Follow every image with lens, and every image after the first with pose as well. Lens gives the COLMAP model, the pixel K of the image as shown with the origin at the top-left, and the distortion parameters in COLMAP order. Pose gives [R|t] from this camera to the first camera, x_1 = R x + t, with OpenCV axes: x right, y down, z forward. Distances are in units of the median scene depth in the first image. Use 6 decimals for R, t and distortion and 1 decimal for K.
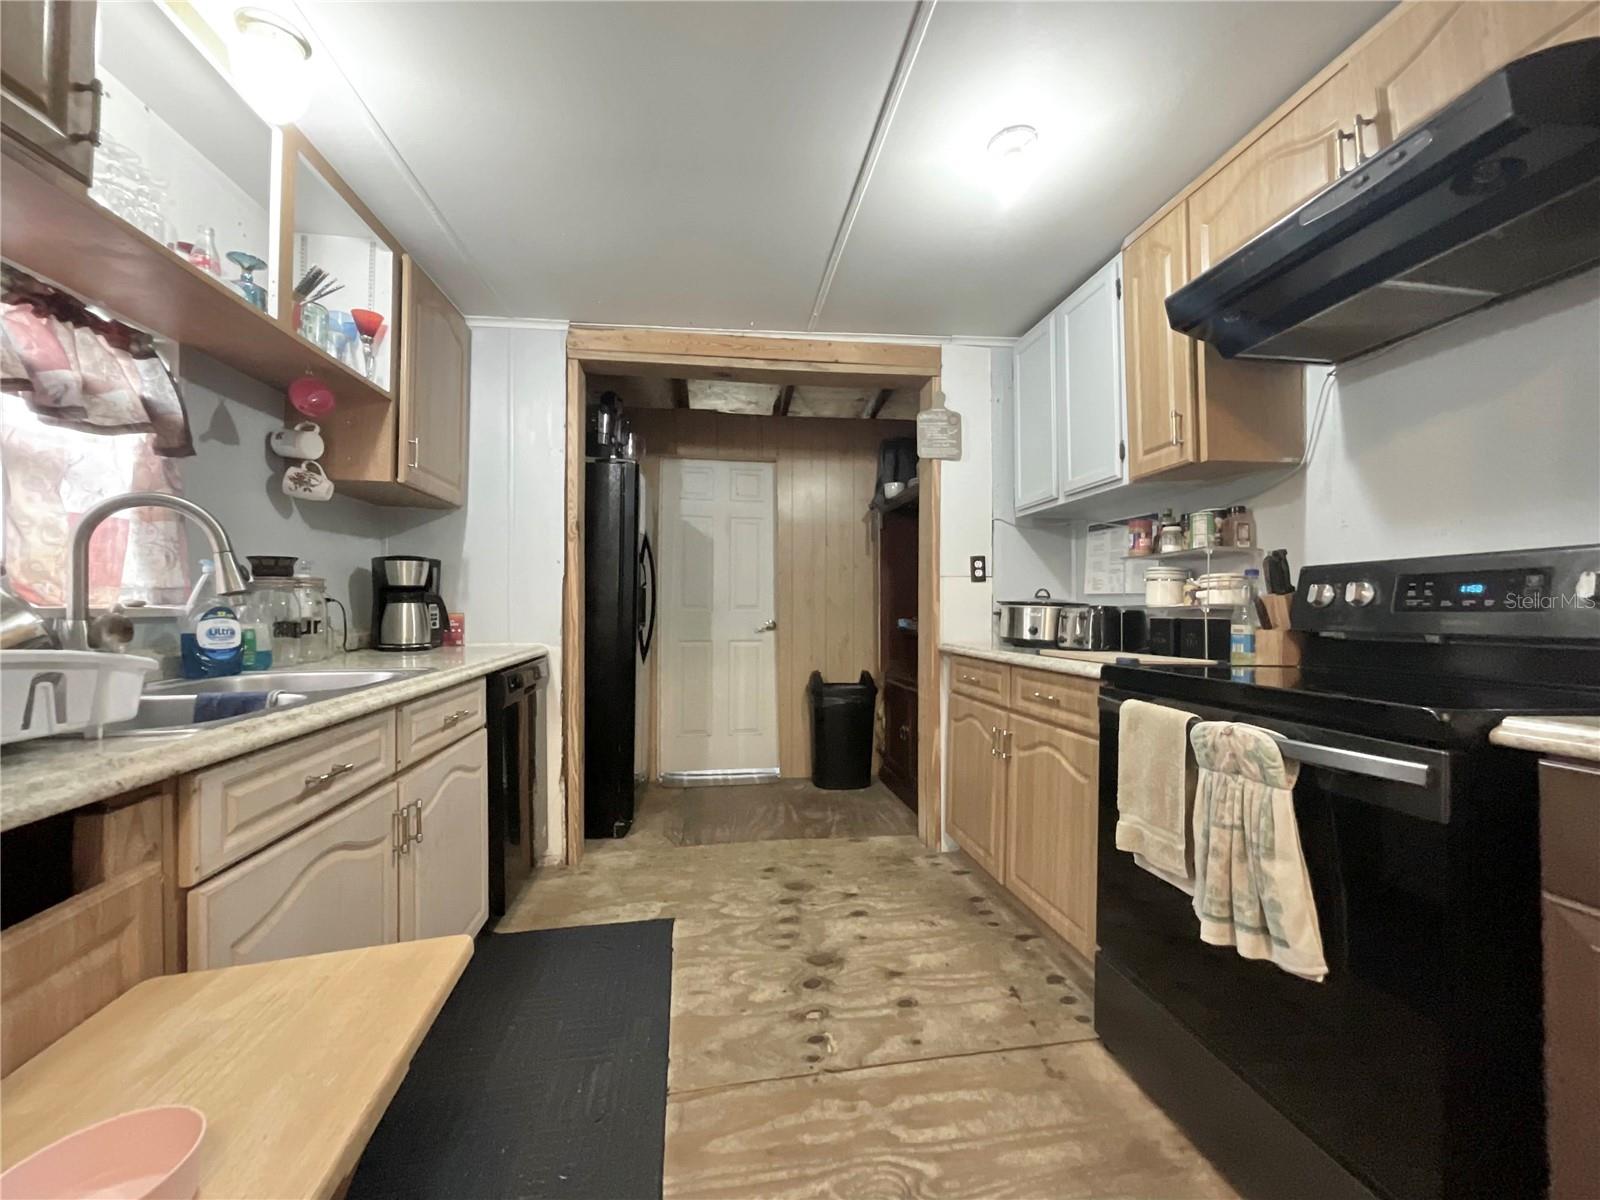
lens RADIAL K [[646.0, 0, 792.2], [0, 646.0, 600.4], [0, 0, 1]] dist [-0.000614, -0.000142]
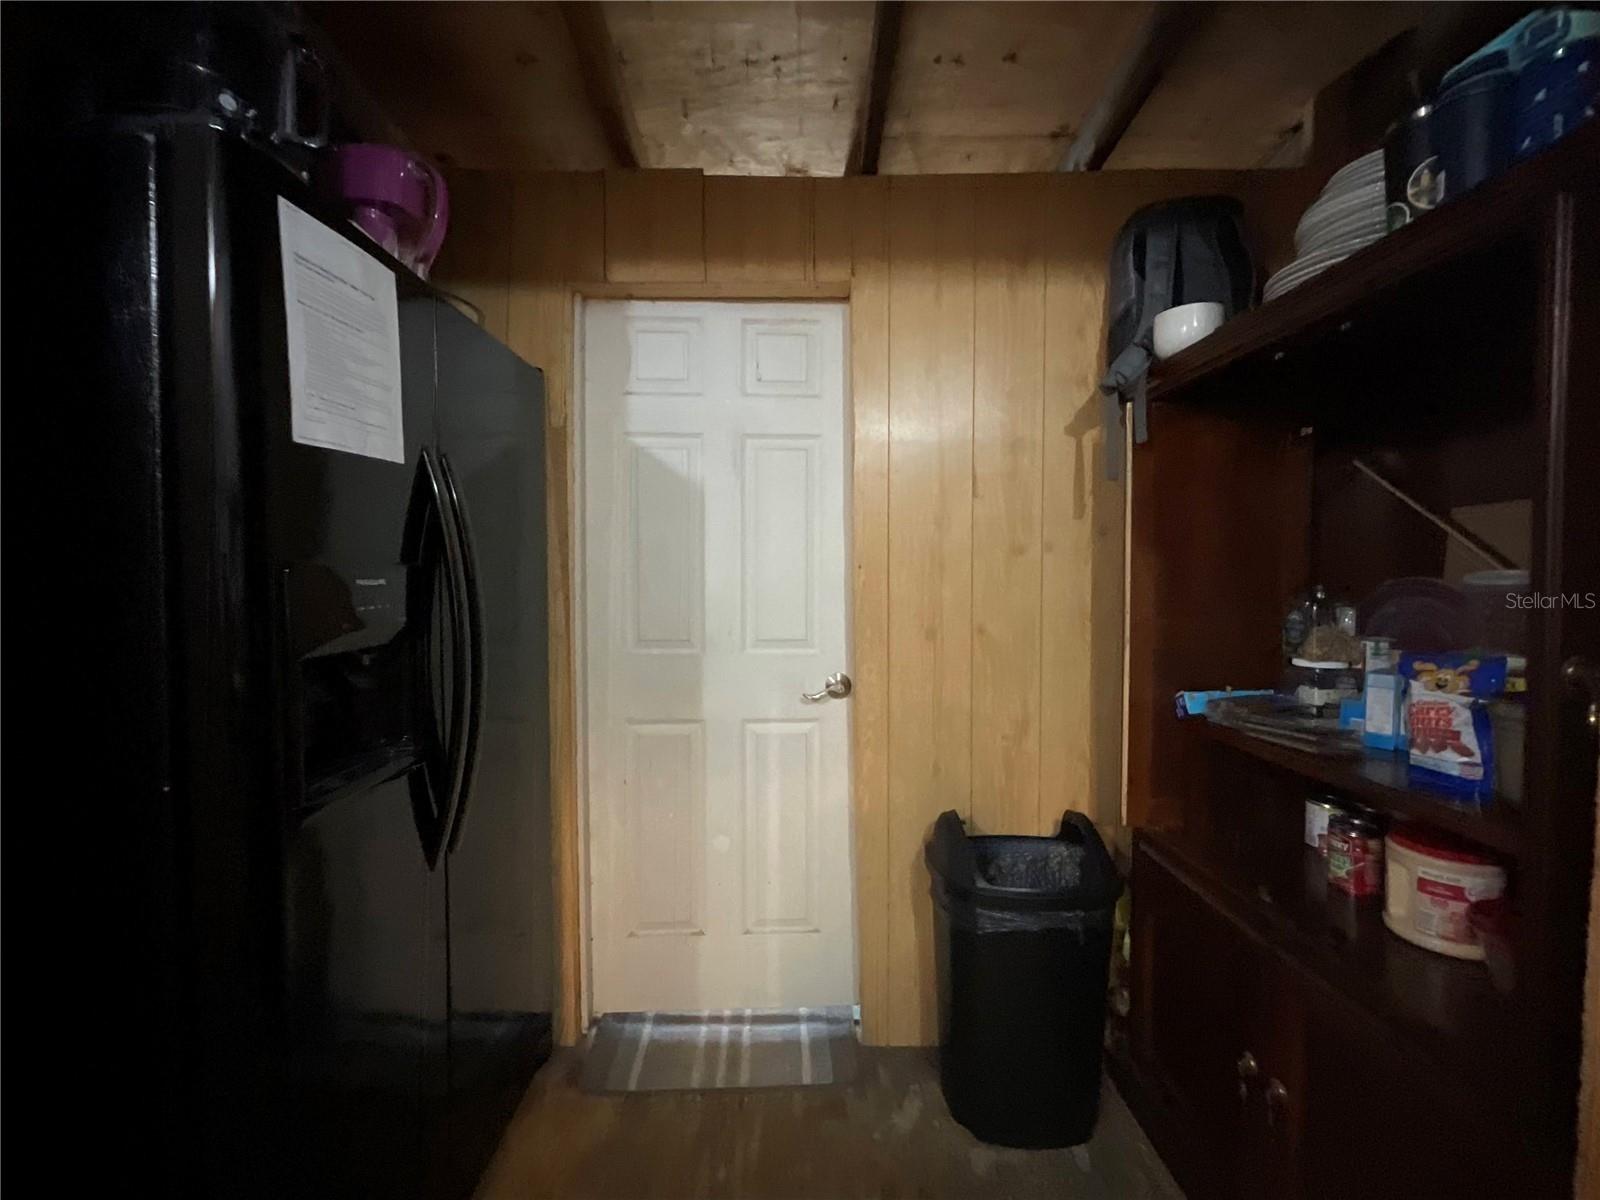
lens RADIAL K [[646.0, 0, 797.1], [0, 646.0, 595.0], [0, 0, 1]] dist [-0.000614, -0.000142]
pose [[0.992209, -0.000743, -0.124586, -0.013104], [0.006067, 0.999084, 0.042361, -0.077194], [0.124440, -0.042787, 0.991304, 1.094521]]
